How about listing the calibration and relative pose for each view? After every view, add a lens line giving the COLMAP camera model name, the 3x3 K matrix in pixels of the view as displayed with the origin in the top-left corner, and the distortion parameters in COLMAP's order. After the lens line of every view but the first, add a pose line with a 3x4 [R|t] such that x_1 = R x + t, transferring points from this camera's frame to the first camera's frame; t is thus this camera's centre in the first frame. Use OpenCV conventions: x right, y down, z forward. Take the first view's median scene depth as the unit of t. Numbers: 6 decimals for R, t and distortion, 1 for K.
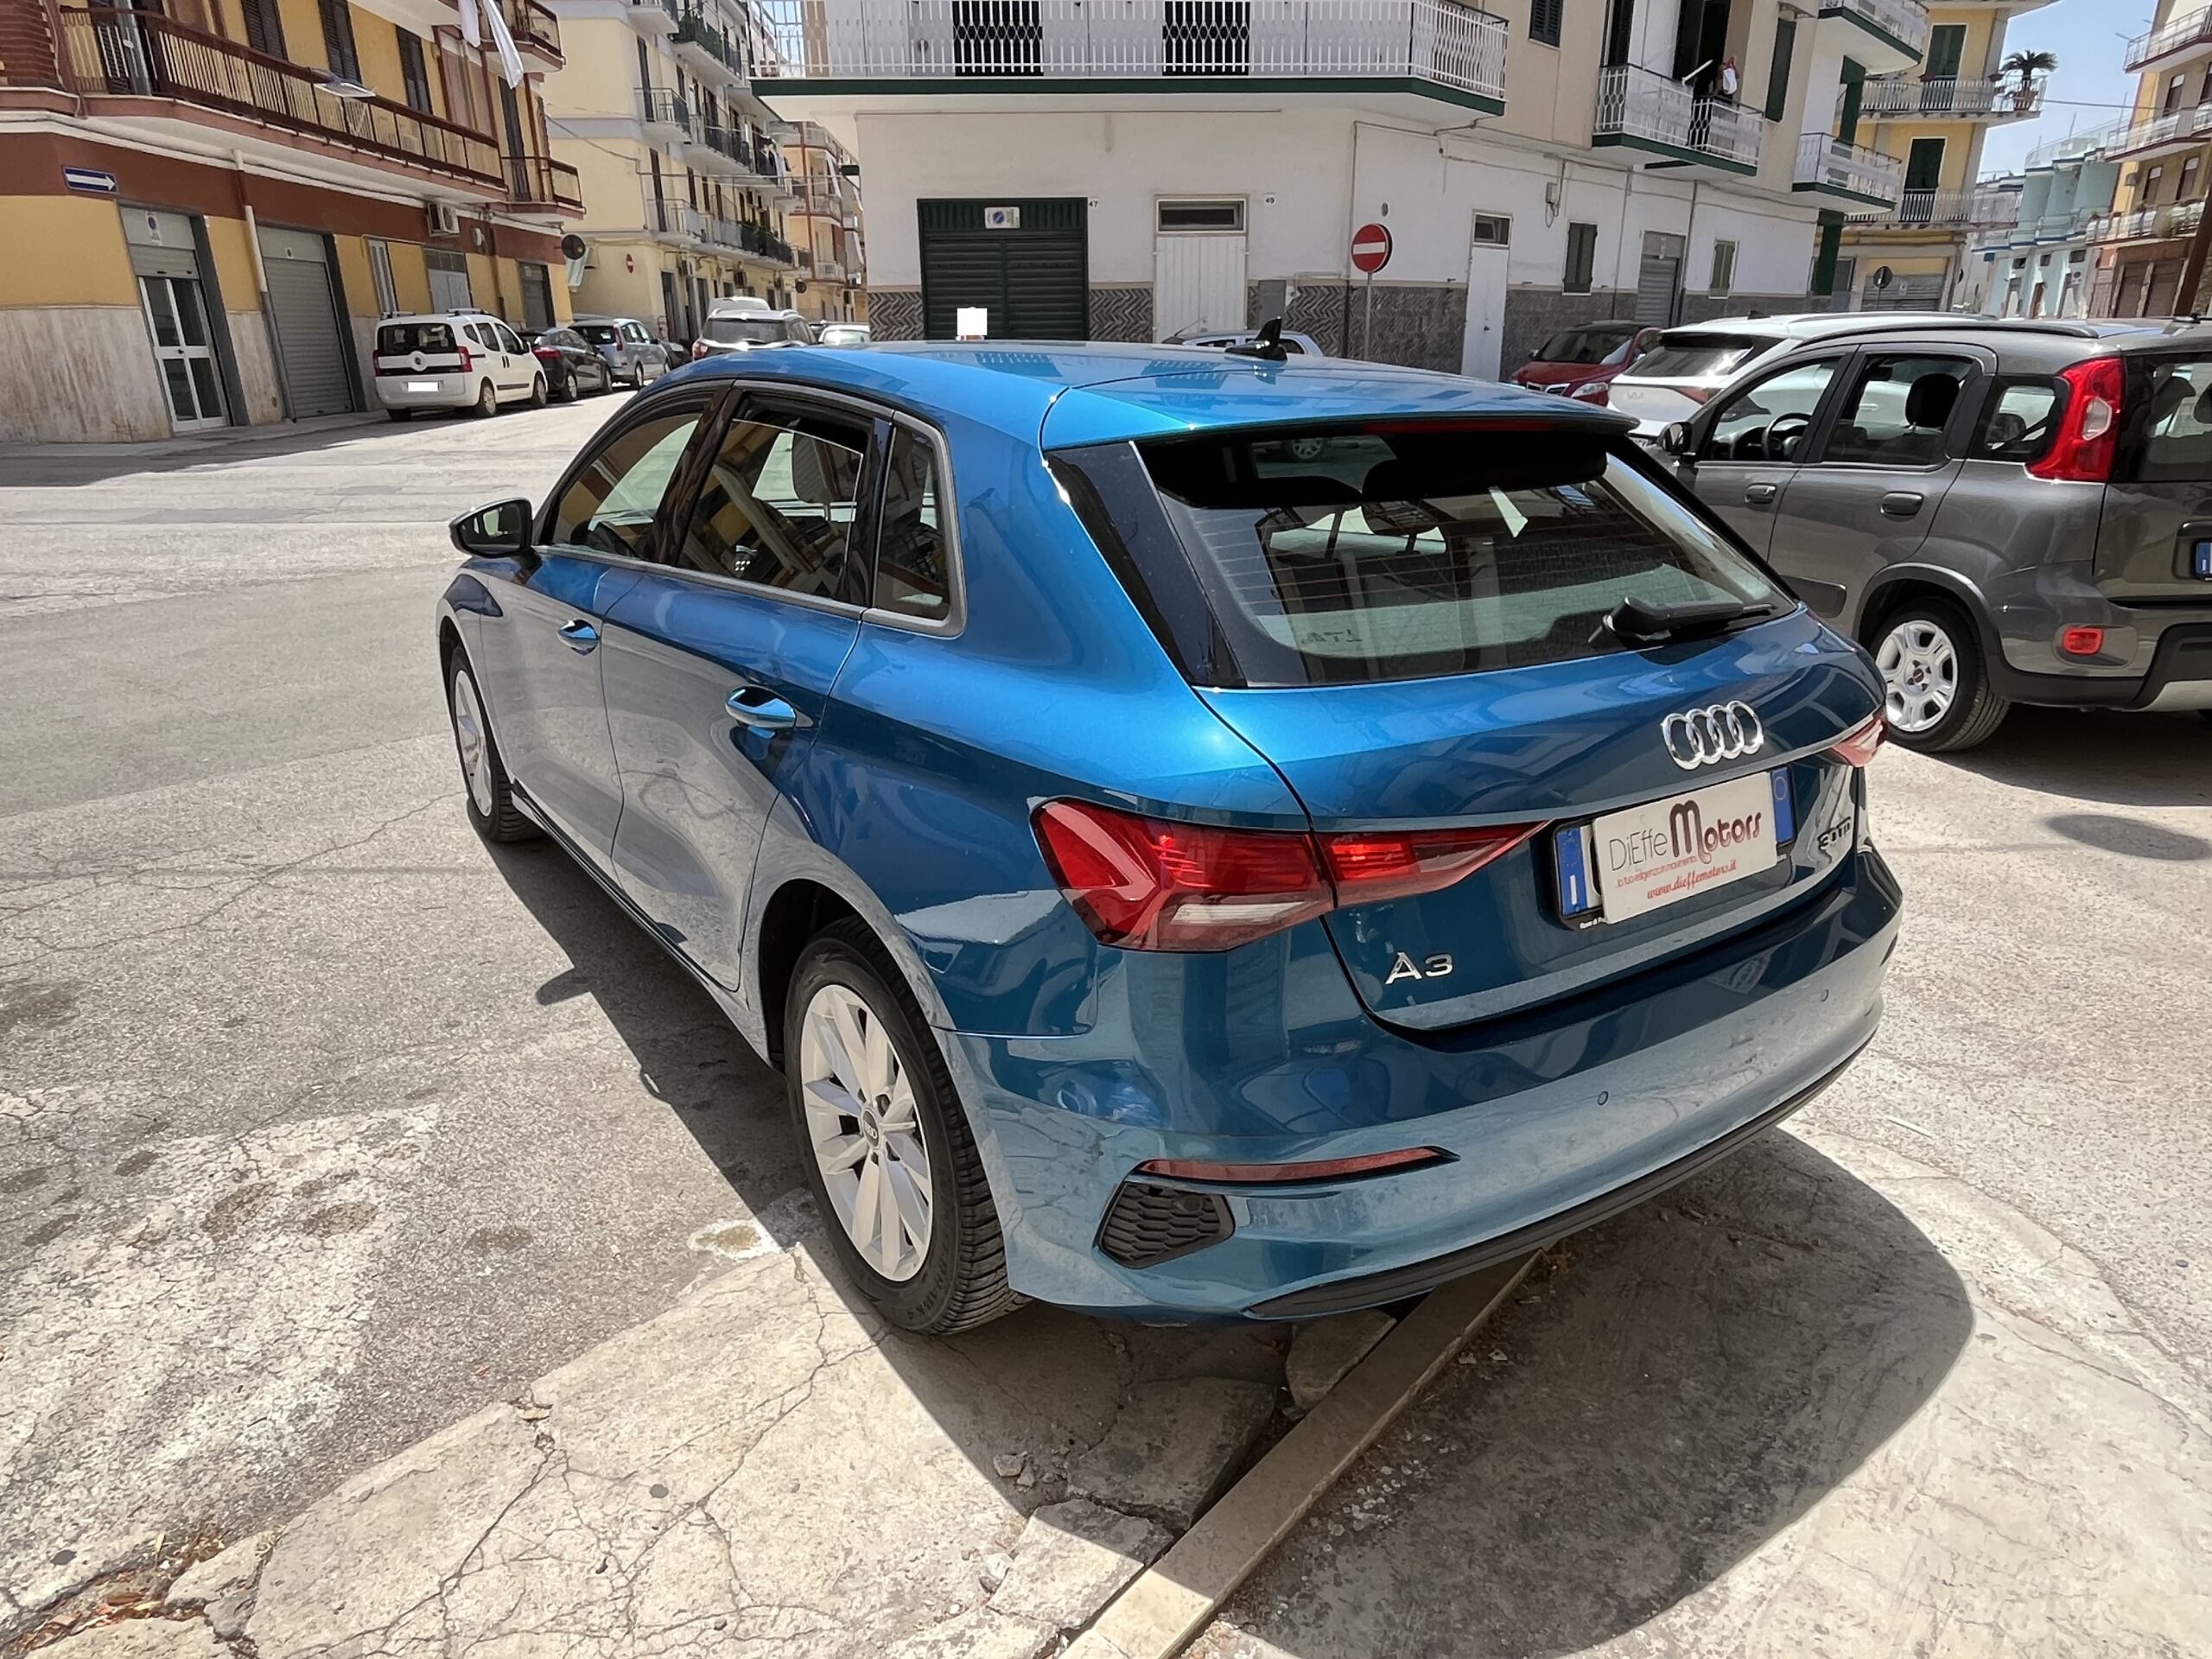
lens RADIAL K [[1336.8, 0, 1078.3], [0, 1336.8, 829.9], [0, 0, 1]] dist [-0.003450, 0.001508]
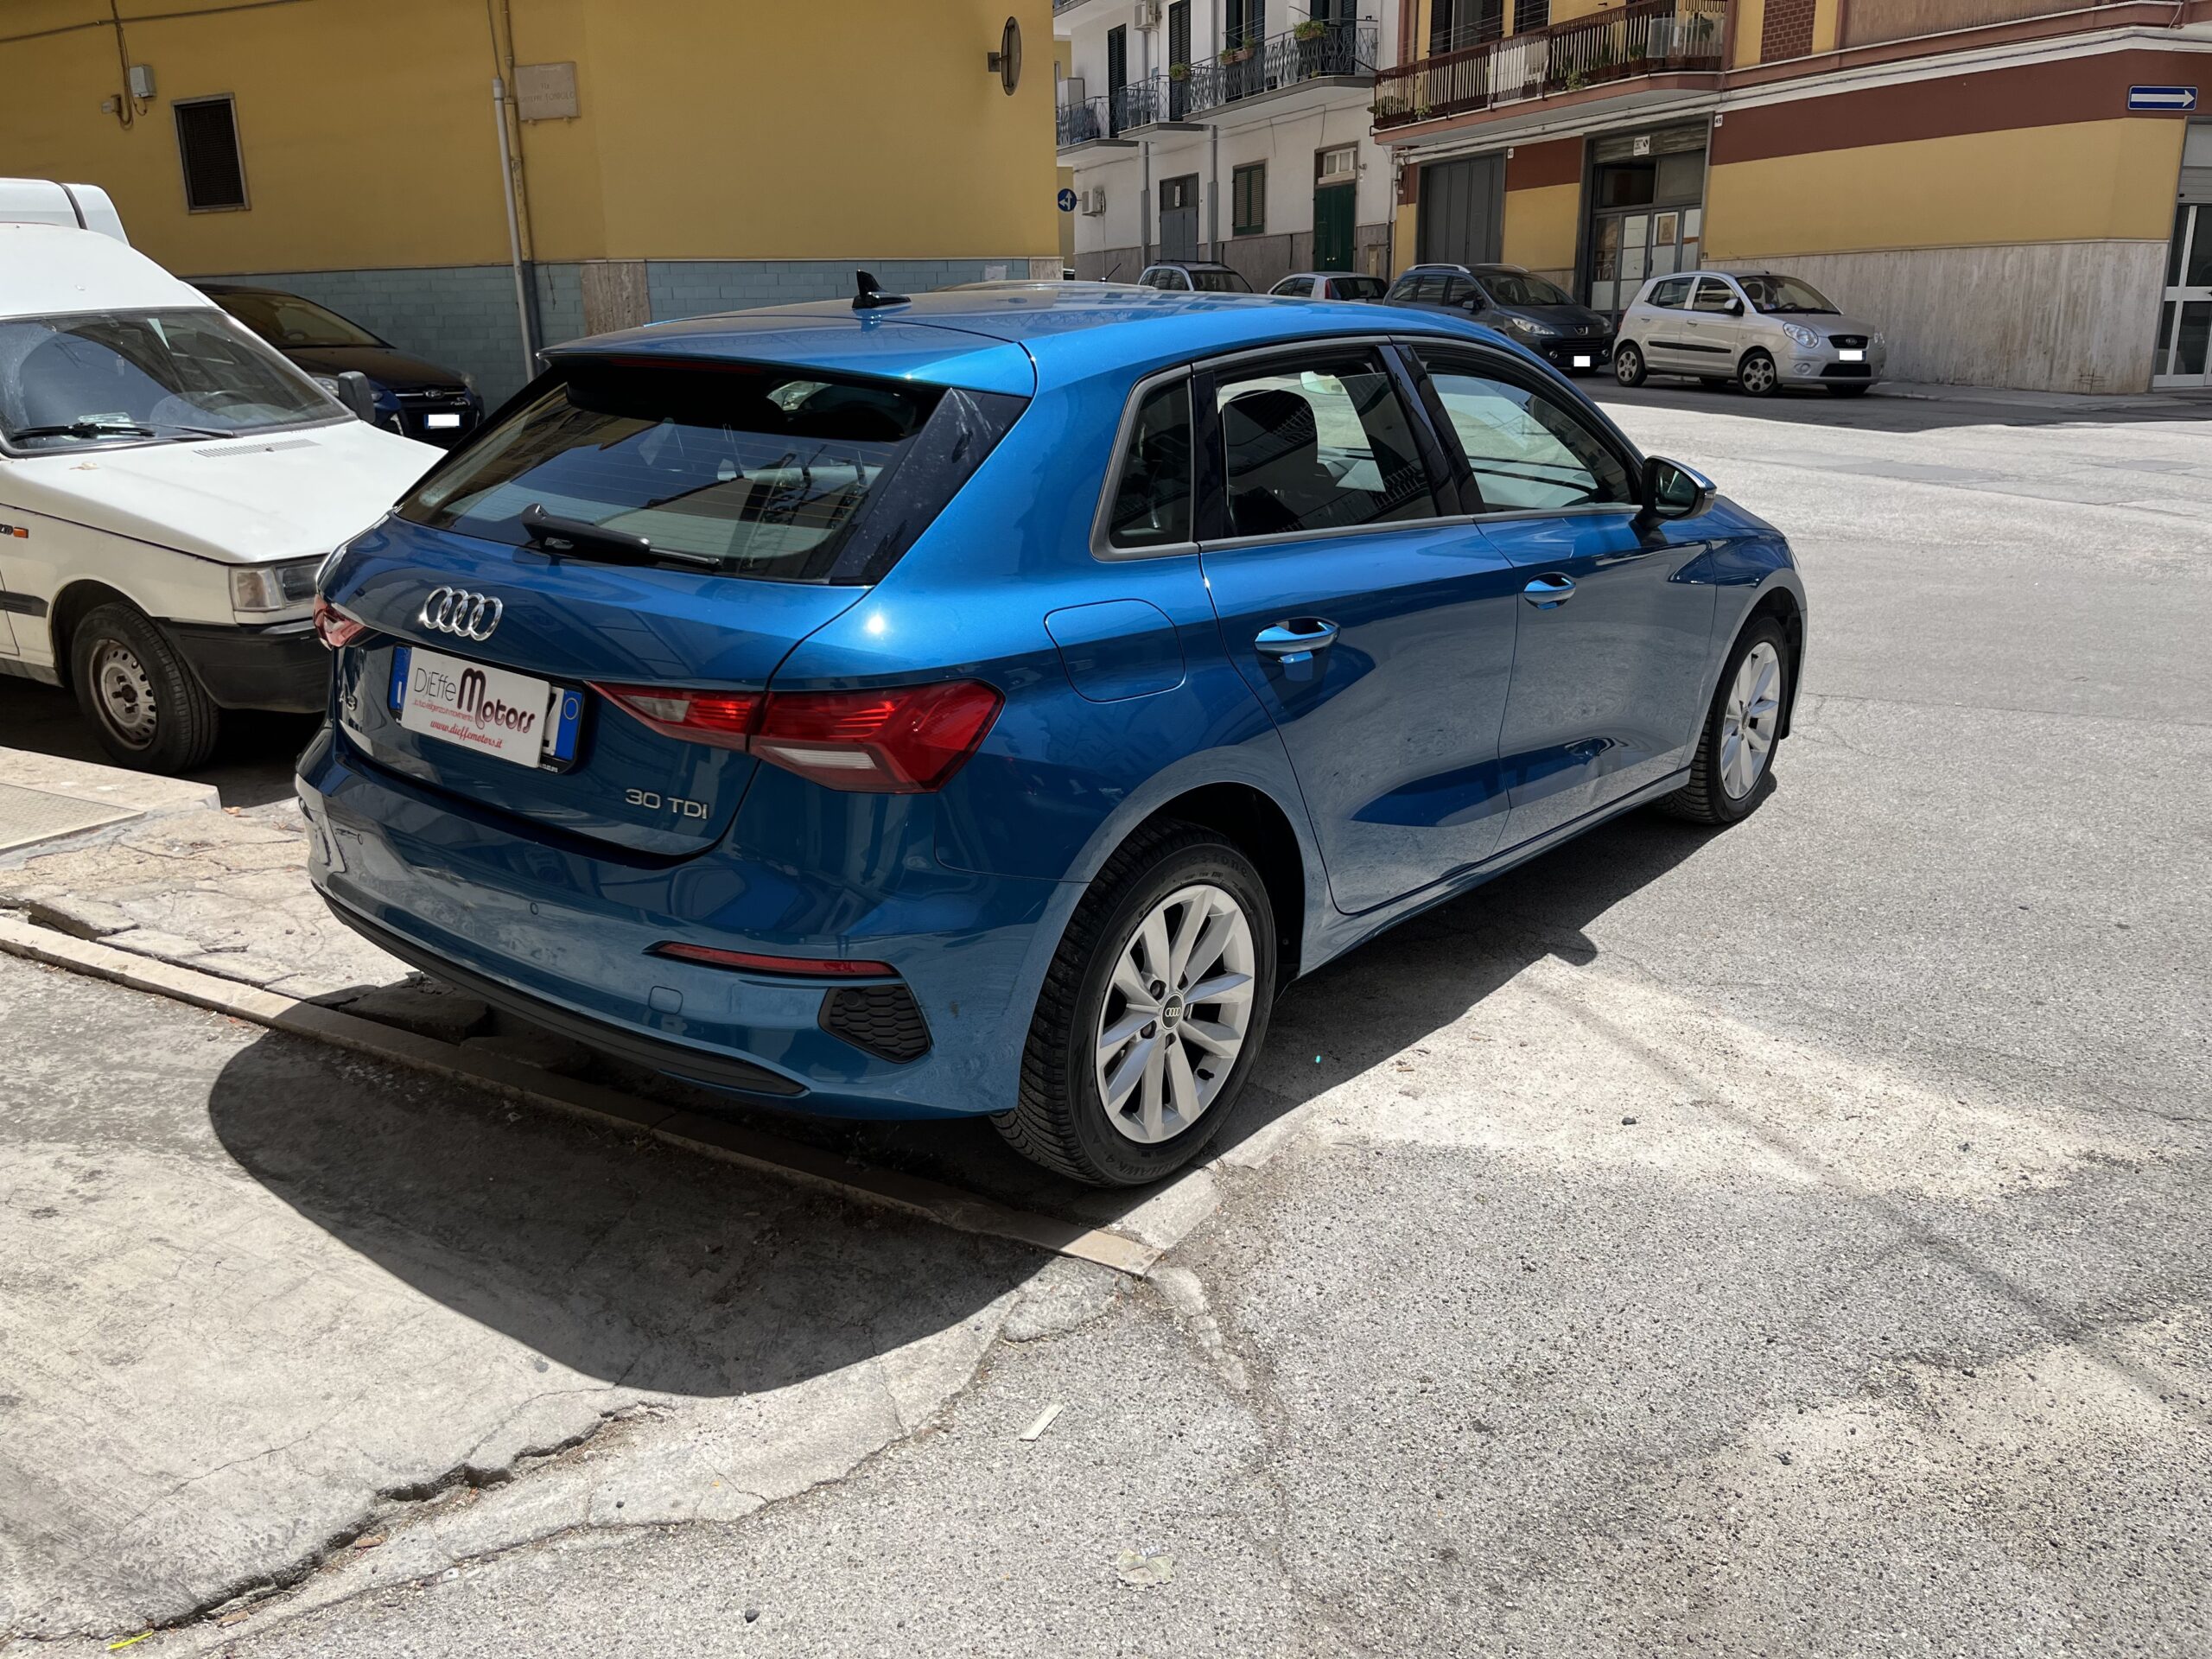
lens RADIAL K [[1680.0, 0, 1098.9], [0, 1680.0, 838.6], [0, 0, 1]] dist [0.089012, -0.129110]
pose [[0.280914, 0.293501, -0.913753, 0.136095], [-0.322487, 0.925599, 0.198164, -0.024194], [0.903930, 0.239006, 0.354664, 0.065781]]
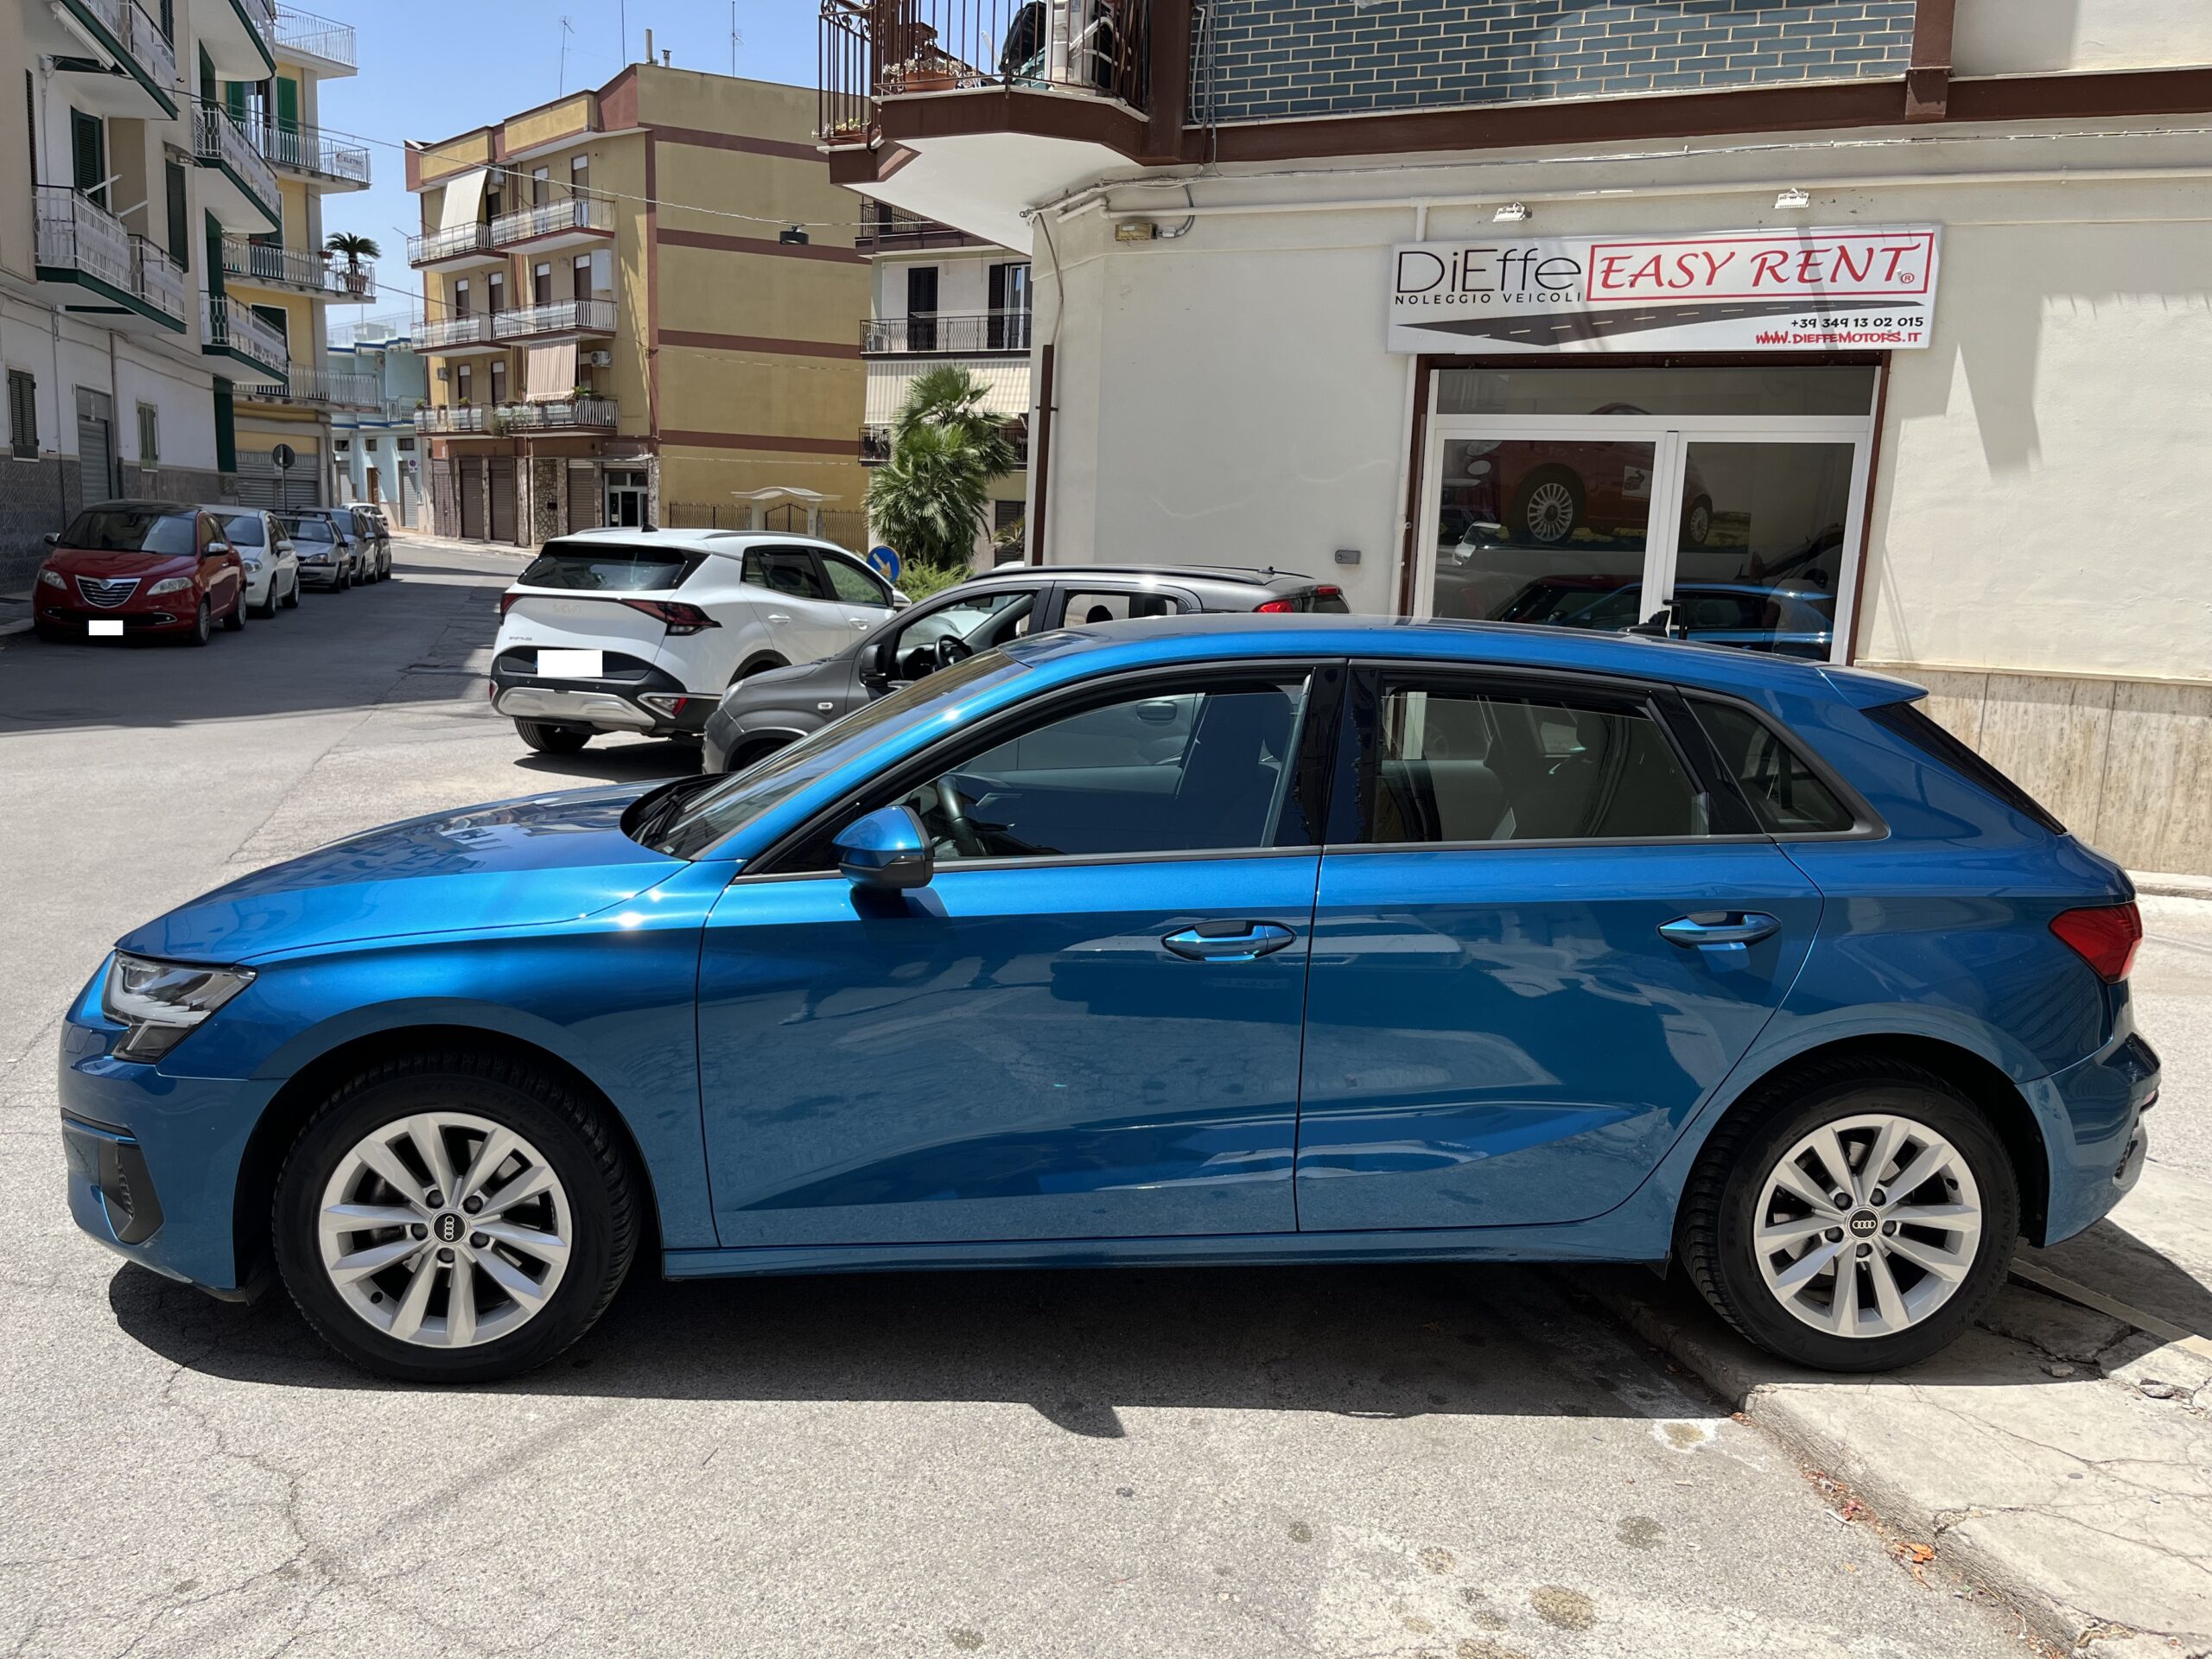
lens RADIAL K [[1680.0, 0, 1098.9], [0, 1680.0, 838.6], [0, 0, 1]] dist [0.089012, -0.129110]
pose [[0.511981, -0.119730, 0.850612, -0.144294], [0.256192, 0.966455, -0.018165, -0.022726], [-0.819903, 0.227220, 0.525481, 0.049728]]
